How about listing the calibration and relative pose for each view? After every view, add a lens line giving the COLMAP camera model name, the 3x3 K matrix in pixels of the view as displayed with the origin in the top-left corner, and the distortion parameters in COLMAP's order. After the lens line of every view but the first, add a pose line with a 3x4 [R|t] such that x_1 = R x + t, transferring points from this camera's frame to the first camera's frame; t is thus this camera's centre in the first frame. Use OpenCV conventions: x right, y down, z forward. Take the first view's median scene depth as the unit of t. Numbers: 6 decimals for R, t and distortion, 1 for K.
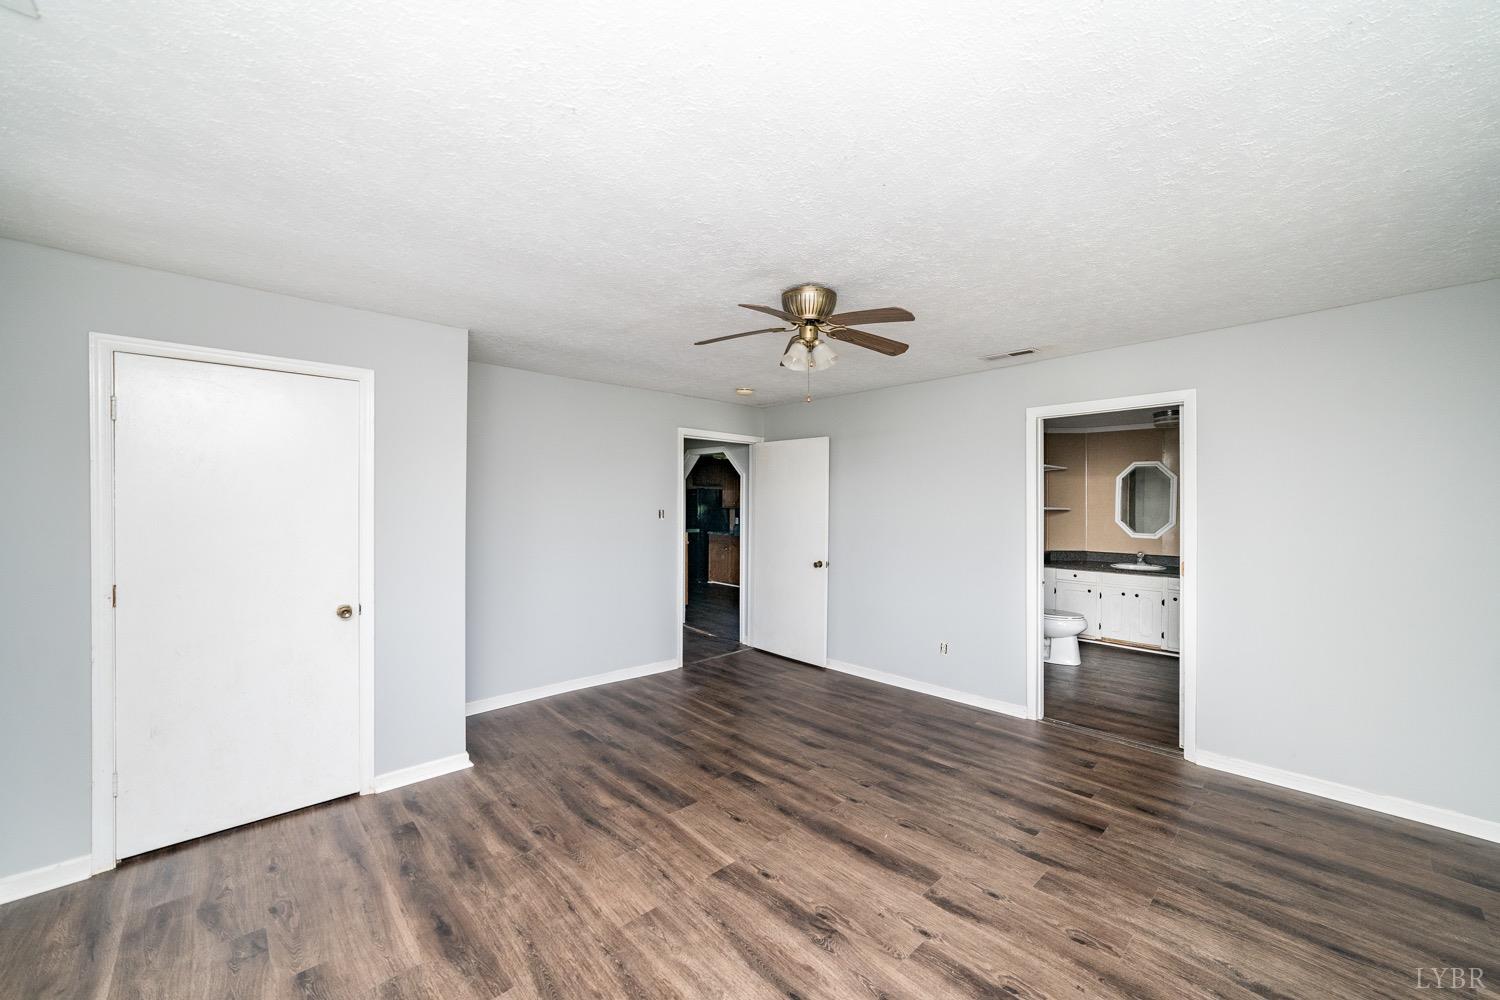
lens RADIAL K [[577.7, 0, 750.0], [0, 577.7, 500.0], [0, 0, 1]] dist [0.000108, 0.000008]
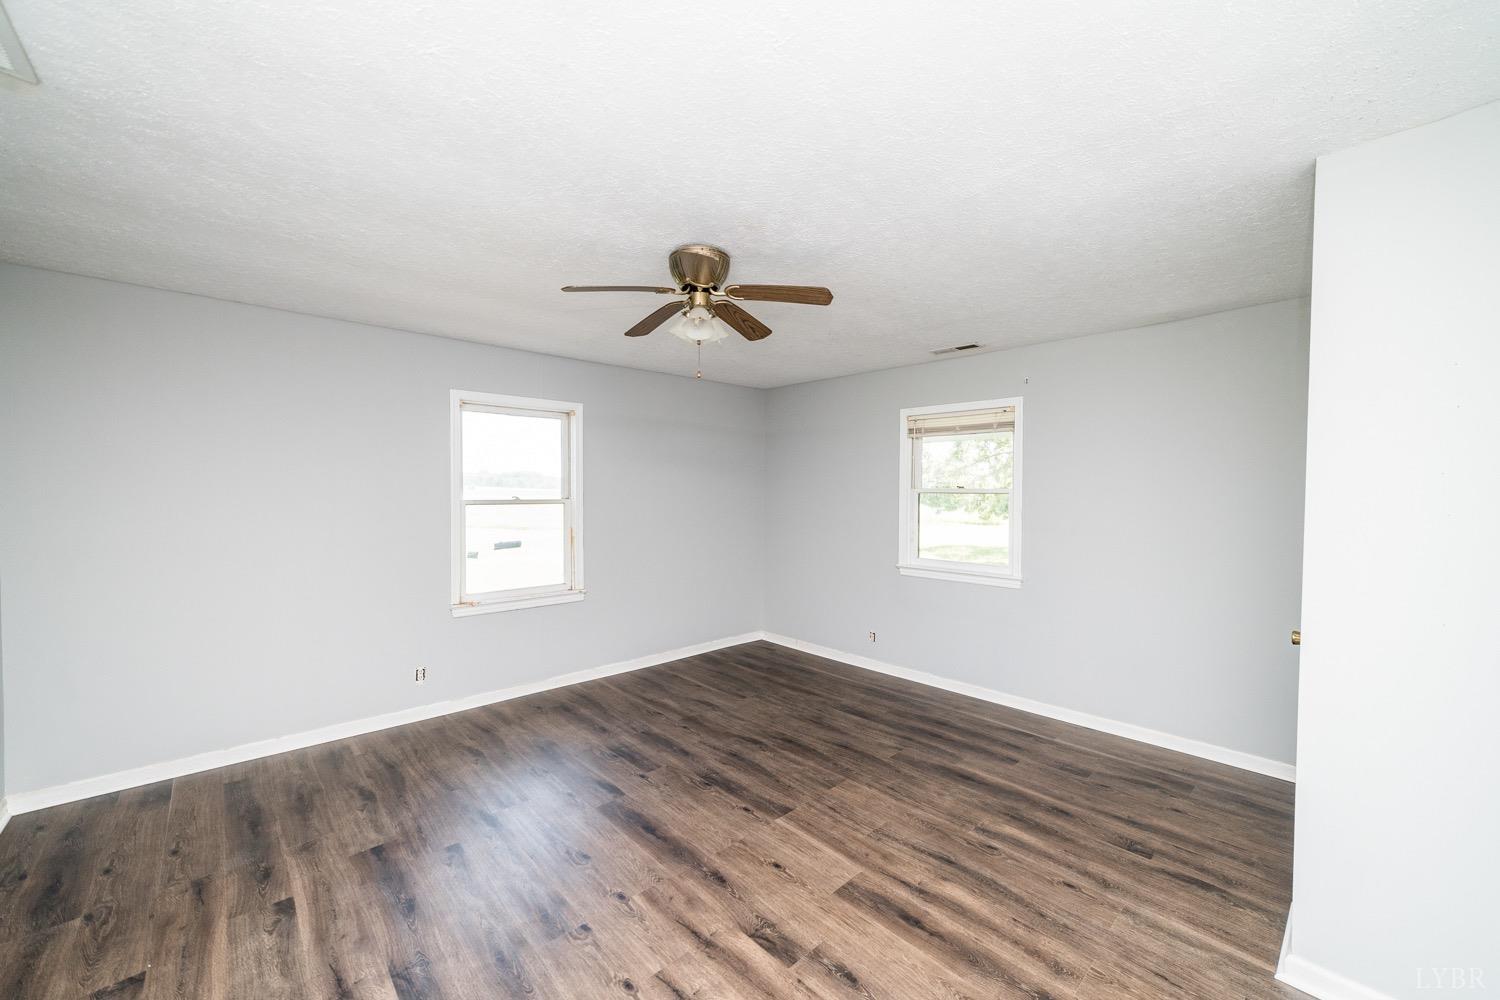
lens RADIAL K [[577.7, 0, 750.0], [0, 577.7, 500.0], [0, 0, 1]] dist [0.000108, 0.000008]
pose [[-0.999990, -0.004483, 0.000230, 0.020497], [-0.004478, 0.999805, 0.019227, 0.003577], [-0.000316, 0.019226, -0.999815, 1.894518]]
